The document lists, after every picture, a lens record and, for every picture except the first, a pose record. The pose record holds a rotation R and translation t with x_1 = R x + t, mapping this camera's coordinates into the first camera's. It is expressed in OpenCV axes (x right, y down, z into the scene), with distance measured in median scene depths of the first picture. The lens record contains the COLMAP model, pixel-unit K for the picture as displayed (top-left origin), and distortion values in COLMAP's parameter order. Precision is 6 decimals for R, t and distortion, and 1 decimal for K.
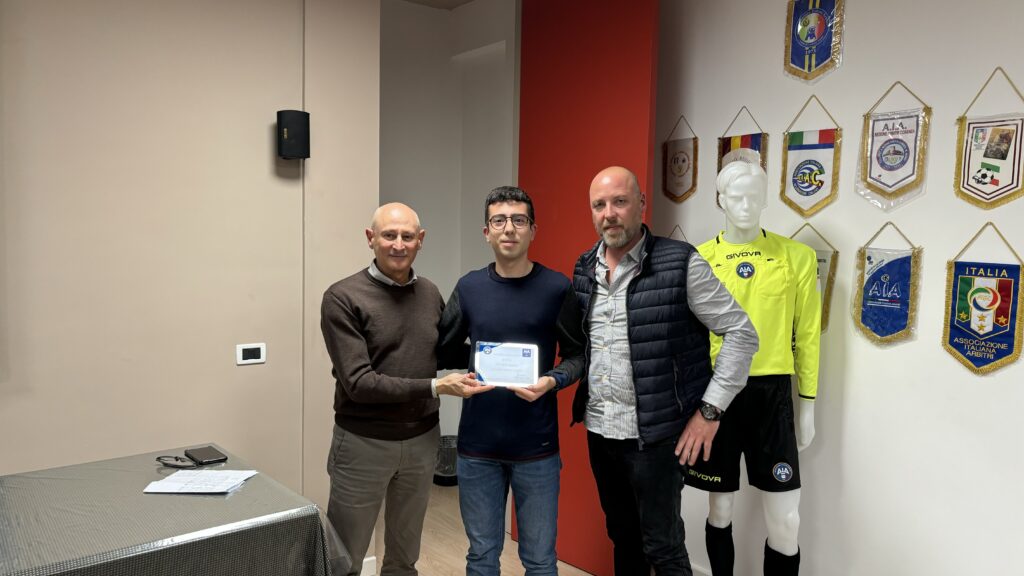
lens RADIAL K [[753.1, 0, 509.7], [0, 753.1, 291.1], [0, 0, 1]] dist [-0.001204, -0.000828]
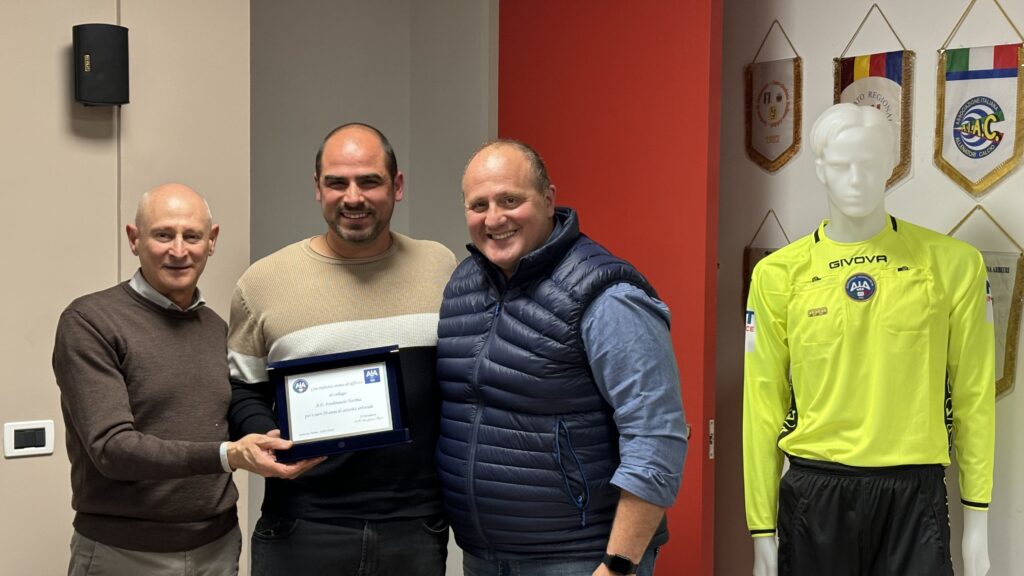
lens RADIAL K [[1501.6, 0, 513.1], [0, 1501.6, 289.3], [0, 0, 1]] dist [0.059111, -0.117499]
pose [[0.999575, -0.009273, -0.027646, 0.070274], [0.008377, 0.999442, -0.032342, 0.009345], [0.027930, 0.032097, 0.999094, -0.175391]]
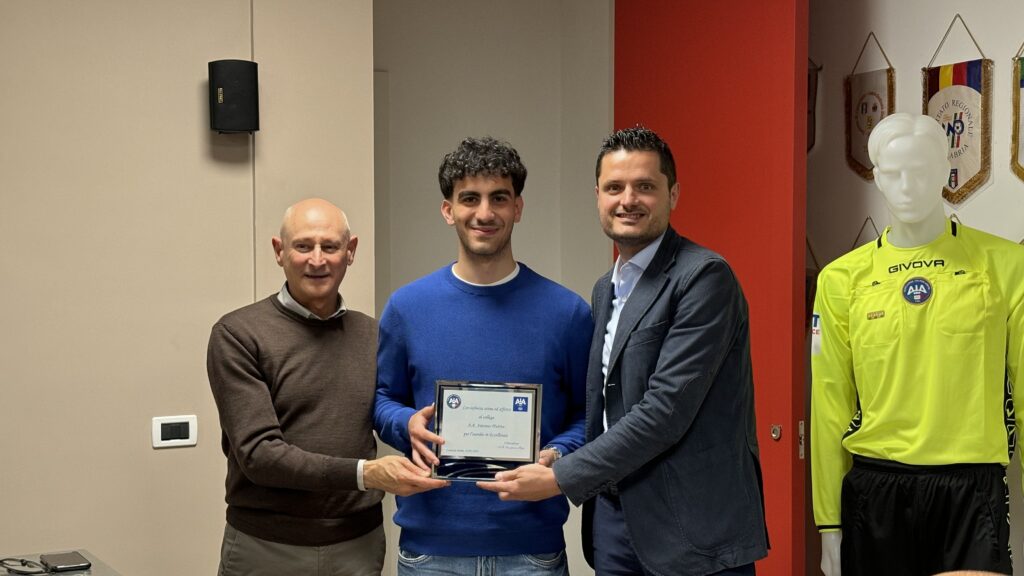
lens RADIAL K [[1511.1, 0, 508.3], [0, 1511.1, 279.5], [0, 0, 1]] dist [0.137363, -0.698615]
pose [[0.978204, -0.017529, -0.206904, 0.232088], [0.007458, 0.998753, -0.049355, 0.020247], [0.207511, 0.046736, 0.977116, -0.254441]]
